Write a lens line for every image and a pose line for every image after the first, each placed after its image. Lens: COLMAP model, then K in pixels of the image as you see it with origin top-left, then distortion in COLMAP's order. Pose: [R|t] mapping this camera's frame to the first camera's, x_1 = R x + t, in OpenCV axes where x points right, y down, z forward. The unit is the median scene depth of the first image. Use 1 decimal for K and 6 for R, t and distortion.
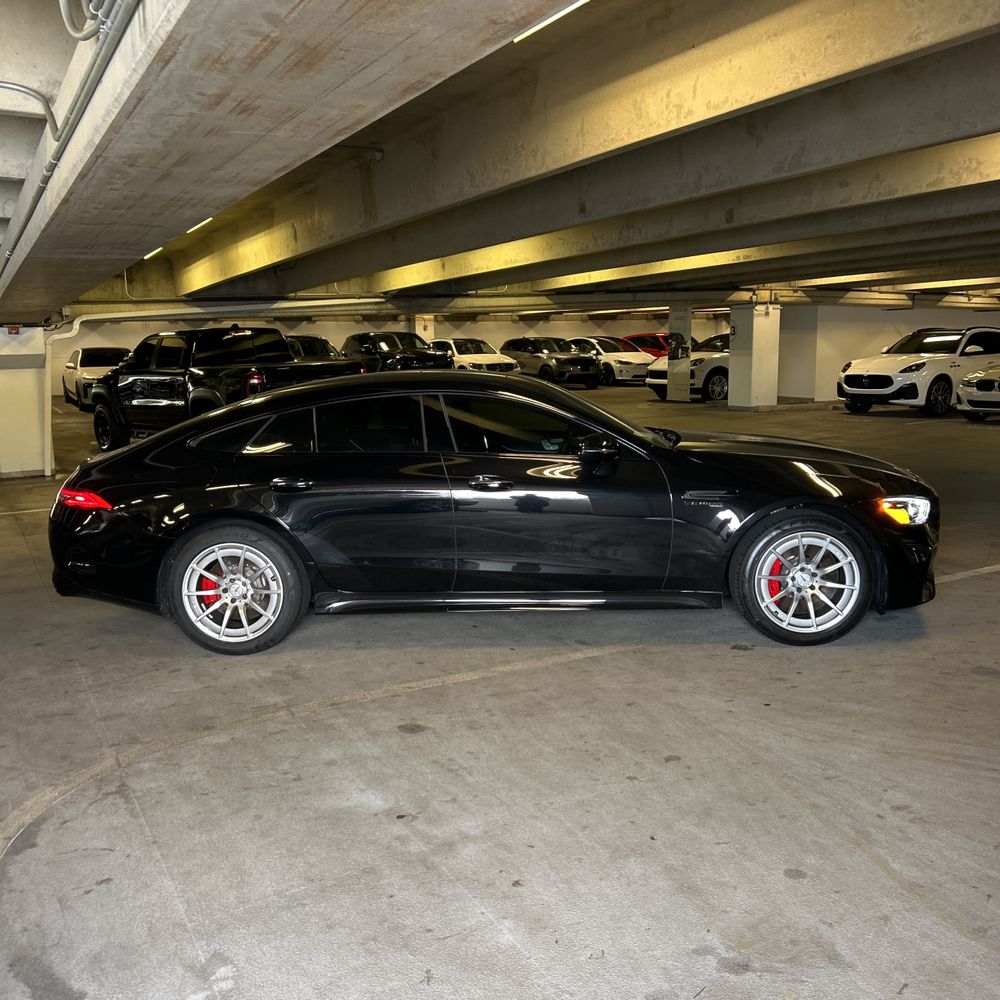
lens RADIAL K [[983.6, 0, 500.0], [0, 983.6, 500.0], [0, 0, 1]] dist [0.102365, -0.200180]
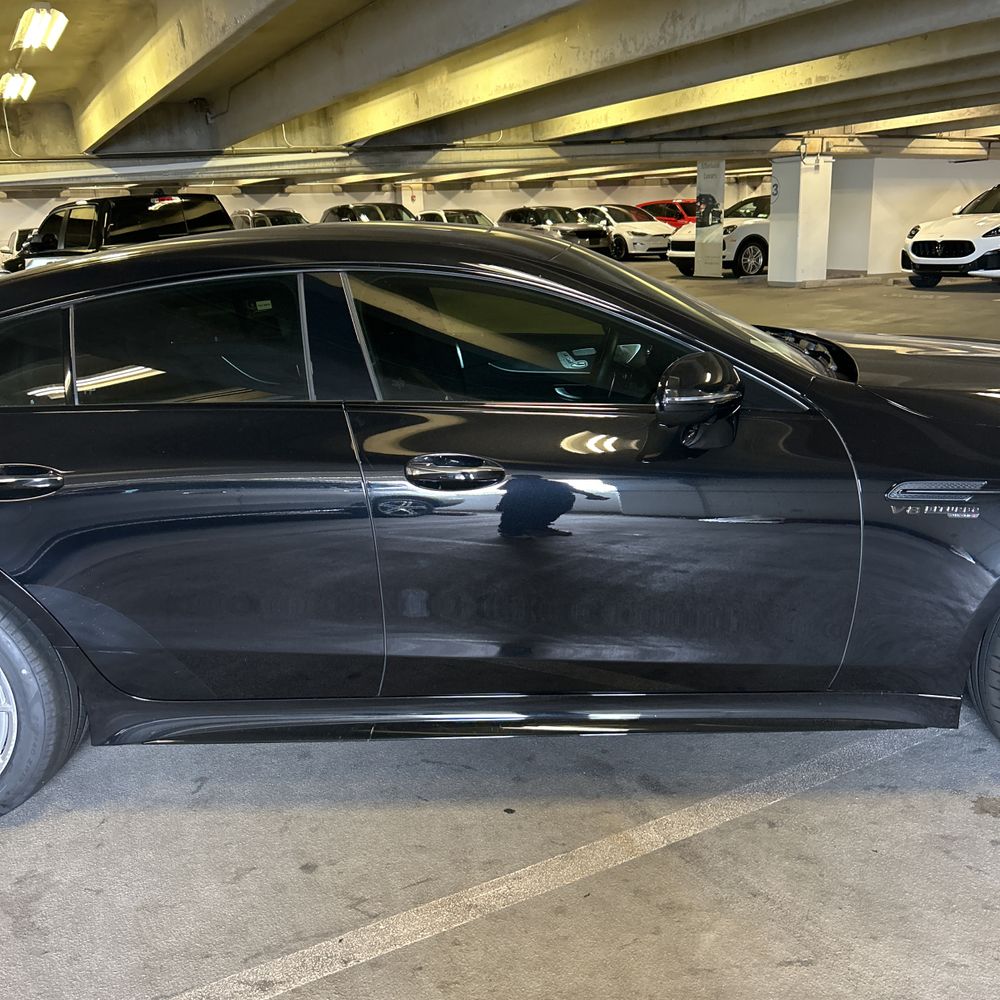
lens RADIAL K [[1004.5, 0, 500.0], [0, 1004.5, 500.0], [0, 0, 1]] dist [0.010971, 0.004734]
pose [[0.999820, -0.018368, -0.004827, 0.003369], [0.018801, 0.993225, 0.114675, -0.014165], [0.002688, -0.114745, 0.993391, 0.137807]]
